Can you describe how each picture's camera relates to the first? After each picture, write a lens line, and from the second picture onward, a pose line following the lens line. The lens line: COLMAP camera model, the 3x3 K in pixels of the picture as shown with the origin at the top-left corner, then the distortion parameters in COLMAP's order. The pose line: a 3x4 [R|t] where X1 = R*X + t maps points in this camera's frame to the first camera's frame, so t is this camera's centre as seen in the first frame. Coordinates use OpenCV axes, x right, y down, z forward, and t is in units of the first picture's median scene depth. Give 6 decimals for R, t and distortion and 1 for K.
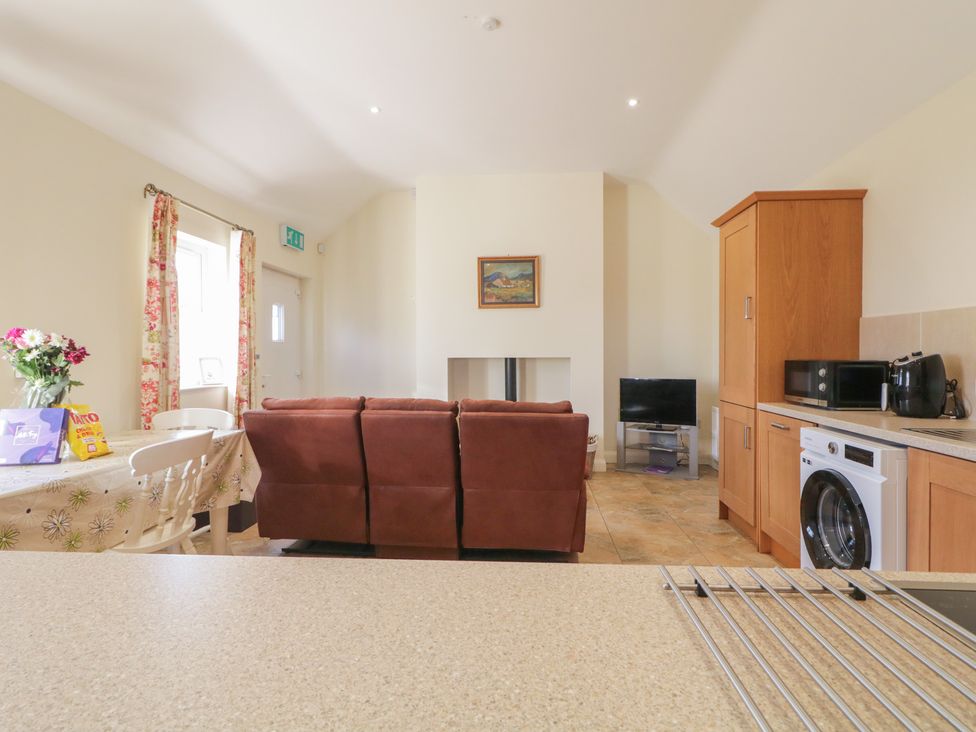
lens RADIAL K [[522.7, 0, 491.9], [0, 522.7, 359.9], [0, 0, 1]] dist [-0.000227, -0.000115]
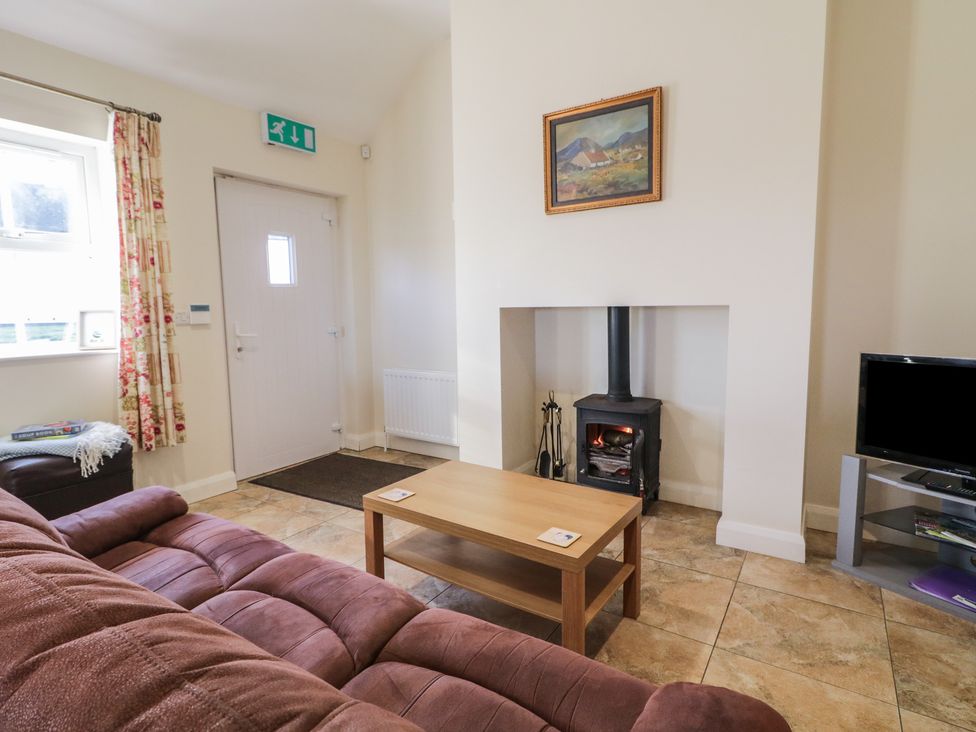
lens RADIAL K [[522.7, 0, 491.9], [0, 522.7, 359.9], [0, 0, 1]] dist [-0.000227, -0.000115]
pose [[0.873443, 0.043086, -0.485017, 0.192984], [0.005845, 0.995078, 0.098922, -0.003355], [0.486892, -0.089238, 0.868892, 0.494302]]
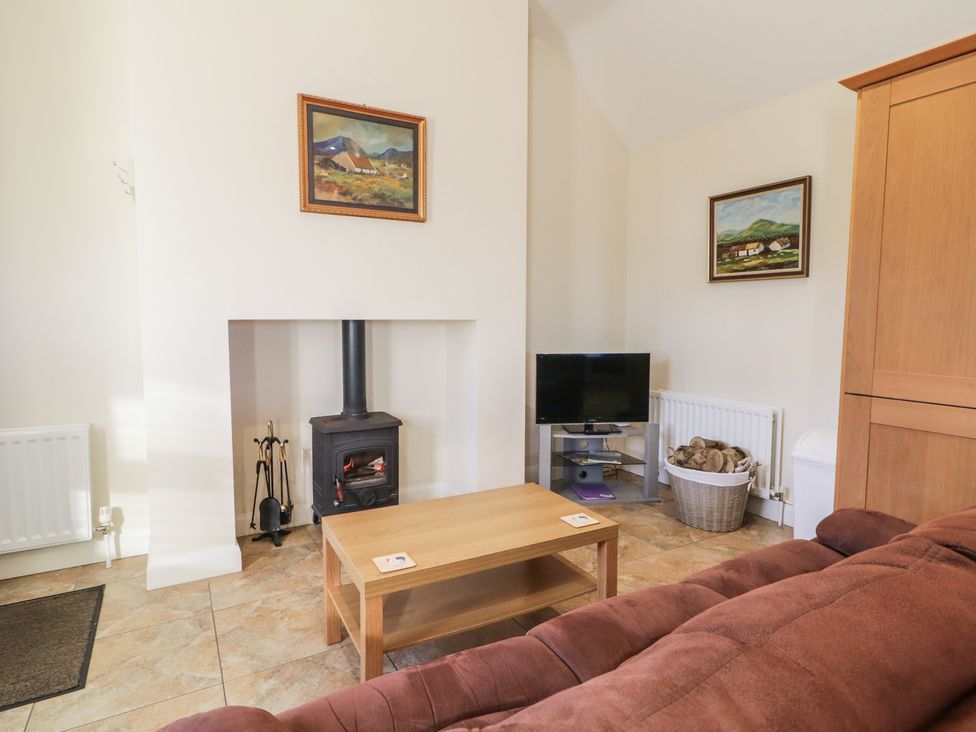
lens RADIAL K [[554.3, 0, 501.6], [0, 554.3, 358.8], [0, 0, 1]] dist [0.000862, 0.000289]
pose [[0.820657, -0.035900, 0.570293, -0.163526], [-0.004184, 0.997620, 0.068822, -0.004078], [-0.571406, -0.058866, 0.818553, 0.499862]]
